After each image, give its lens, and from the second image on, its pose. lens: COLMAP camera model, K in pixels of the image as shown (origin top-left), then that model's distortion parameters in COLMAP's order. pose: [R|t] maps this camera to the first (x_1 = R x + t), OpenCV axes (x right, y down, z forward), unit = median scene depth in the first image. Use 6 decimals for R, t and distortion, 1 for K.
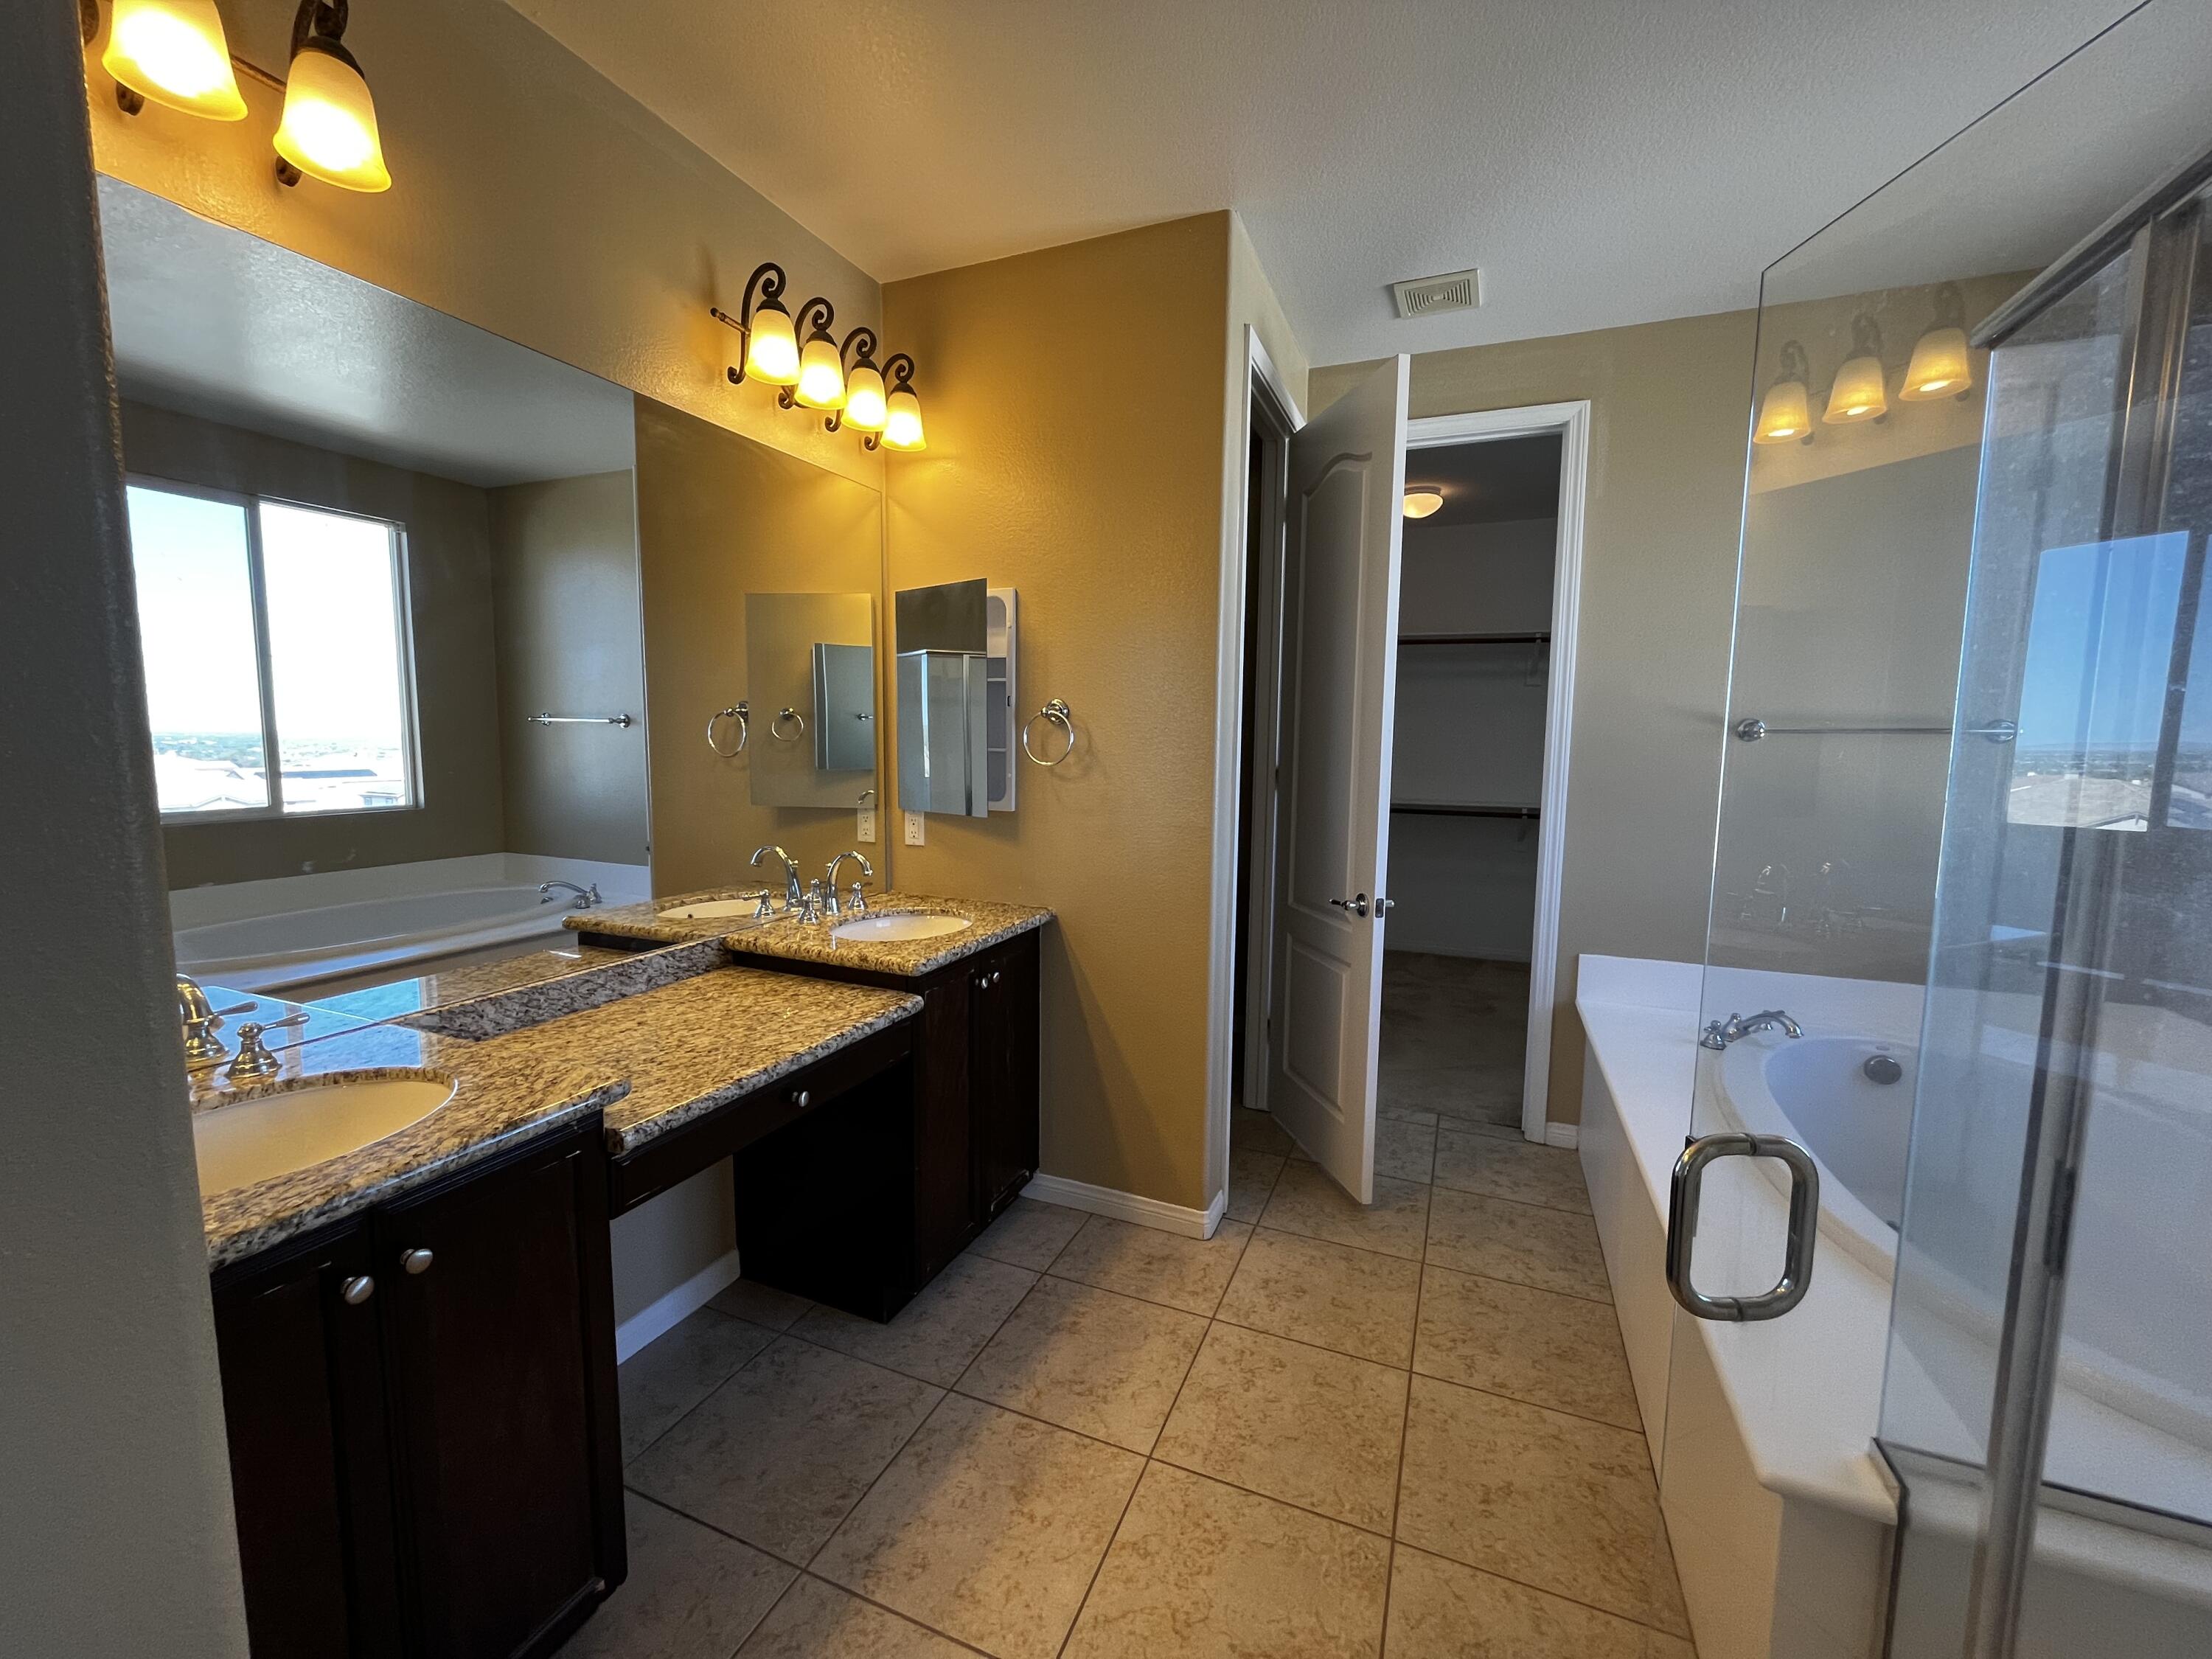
lens RADIAL K [[893.3, 0, 1106.0], [0, 893.3, 829.5], [0, 0, 1]] dist [-0.003882, -0.000557]
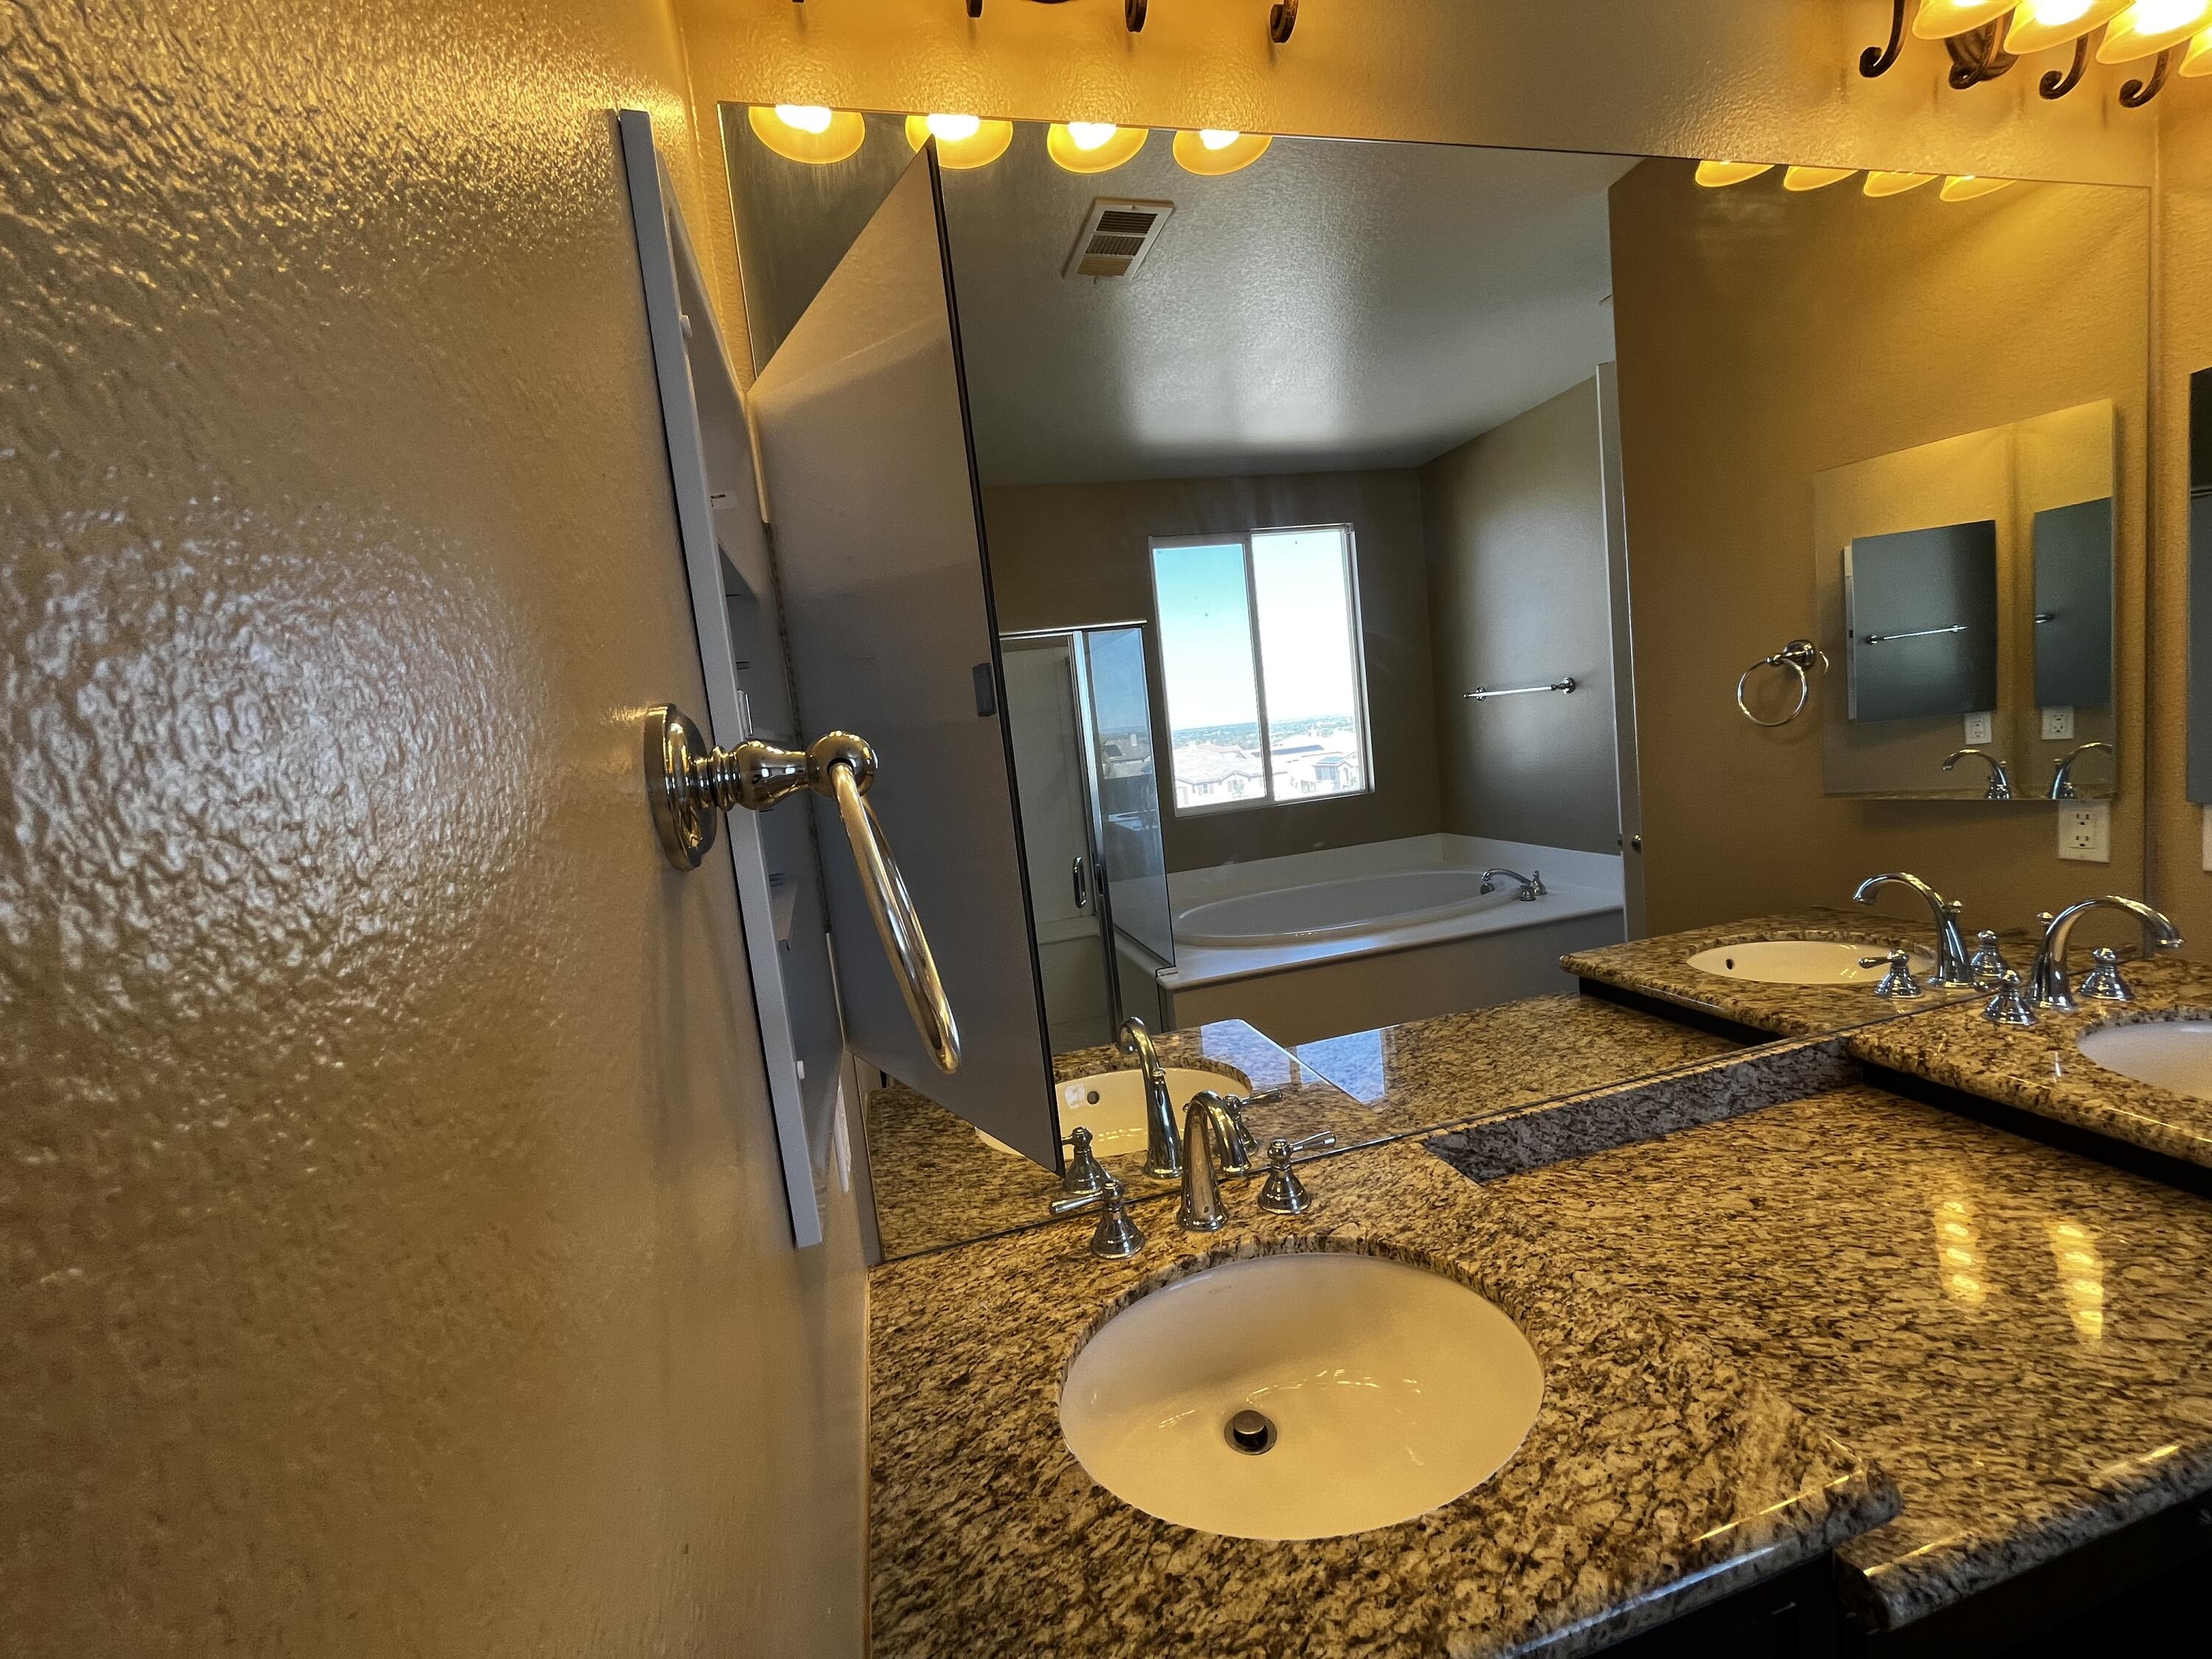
lens RADIAL K [[893.3, 0, 1106.0], [0, 893.3, 829.5], [0, 0, 1]] dist [-0.003882, -0.000557]
pose [[0.602105, 0.007482, -0.798382, -0.261197], [0.032436, 0.998901, 0.033824, -0.058384], [0.797758, -0.046262, 0.601201, 0.254498]]
